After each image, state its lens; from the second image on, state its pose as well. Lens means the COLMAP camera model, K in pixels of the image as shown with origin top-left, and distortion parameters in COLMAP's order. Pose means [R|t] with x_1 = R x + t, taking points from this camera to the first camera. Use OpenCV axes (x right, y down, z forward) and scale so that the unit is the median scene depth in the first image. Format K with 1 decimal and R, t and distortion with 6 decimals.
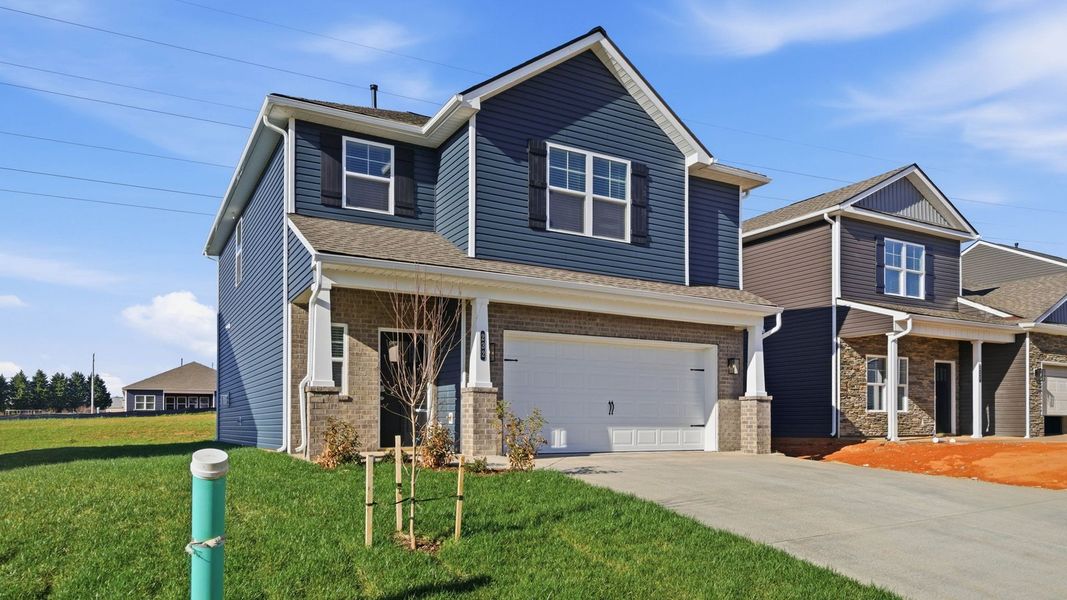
lens RADIAL K [[707.5, 0, 533.5], [0, 707.5, 300.0], [0, 0, 1]] dist [0.029608, 0.000608]
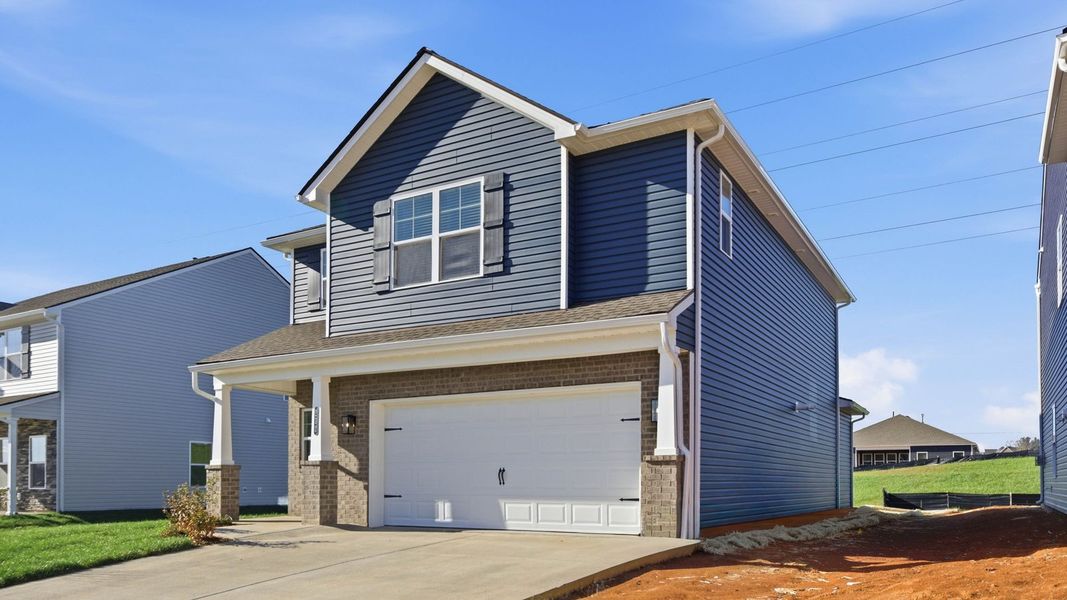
lens RADIAL K [[769.5, 0, 533.3], [0, 769.5, 349.2], [0, 0, 1]] dist [0.001204, 0.000190]
pose [[0.504836, -0.146806, -0.850640, 0.919757], [0.149765, 0.985383, -0.081178, 0.085083], [0.850124, -0.086415, 0.519444, 0.581692]]
